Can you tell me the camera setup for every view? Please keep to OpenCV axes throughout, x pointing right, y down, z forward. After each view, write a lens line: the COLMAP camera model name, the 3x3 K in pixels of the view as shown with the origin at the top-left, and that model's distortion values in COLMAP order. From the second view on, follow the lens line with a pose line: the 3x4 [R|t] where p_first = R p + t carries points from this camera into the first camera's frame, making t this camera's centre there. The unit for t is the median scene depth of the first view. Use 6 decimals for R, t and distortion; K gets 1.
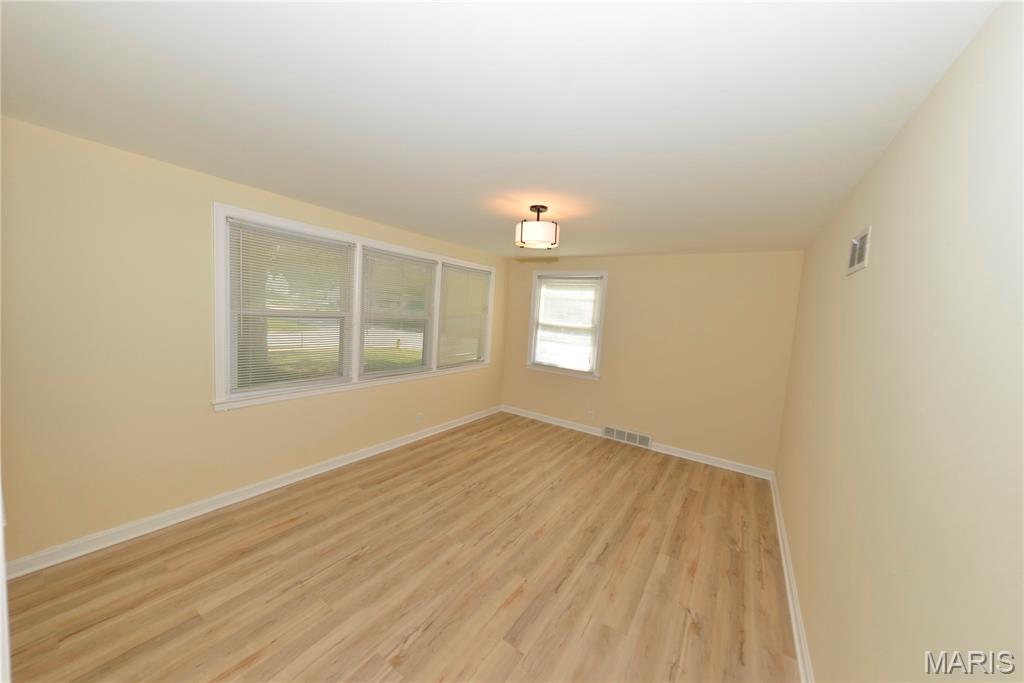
lens RADIAL K [[349.9, 0, 510.7], [0, 349.9, 342.2], [0, 0, 1]] dist [-0.001615, -0.000134]
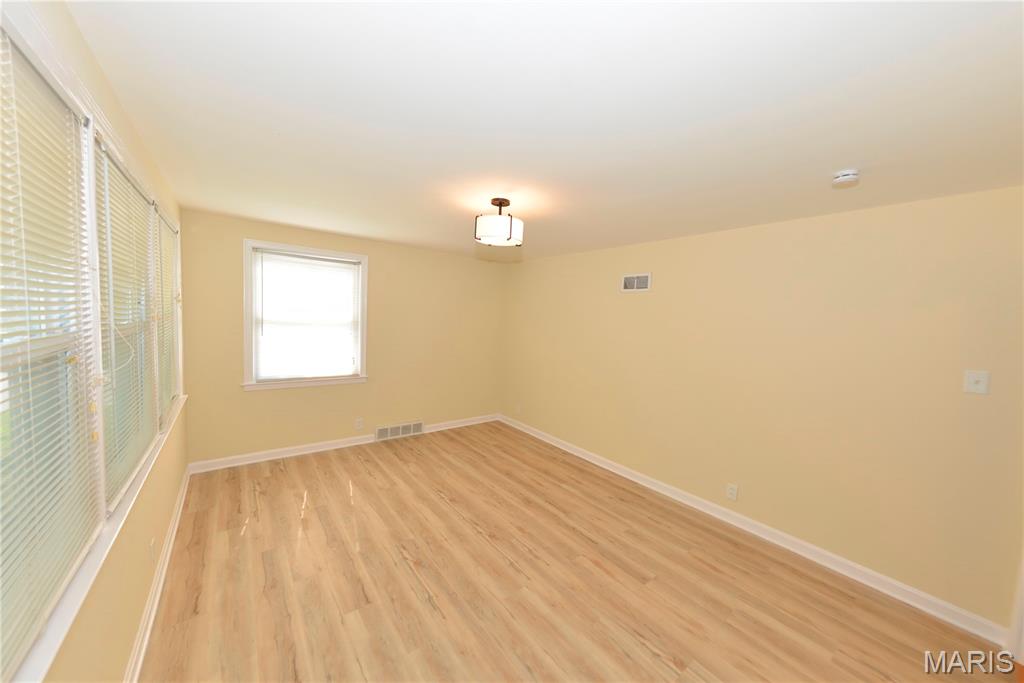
lens RADIAL K [[349.9, 0, 510.7], [0, 349.9, 342.2], [0, 0, 1]] dist [-0.001615, -0.000134]
pose [[0.319007, -0.120210, 0.940098, -0.604429], [0.056150, 0.992578, 0.107868, -0.085250], [-0.946087, 0.018376, 0.323390, 0.499349]]
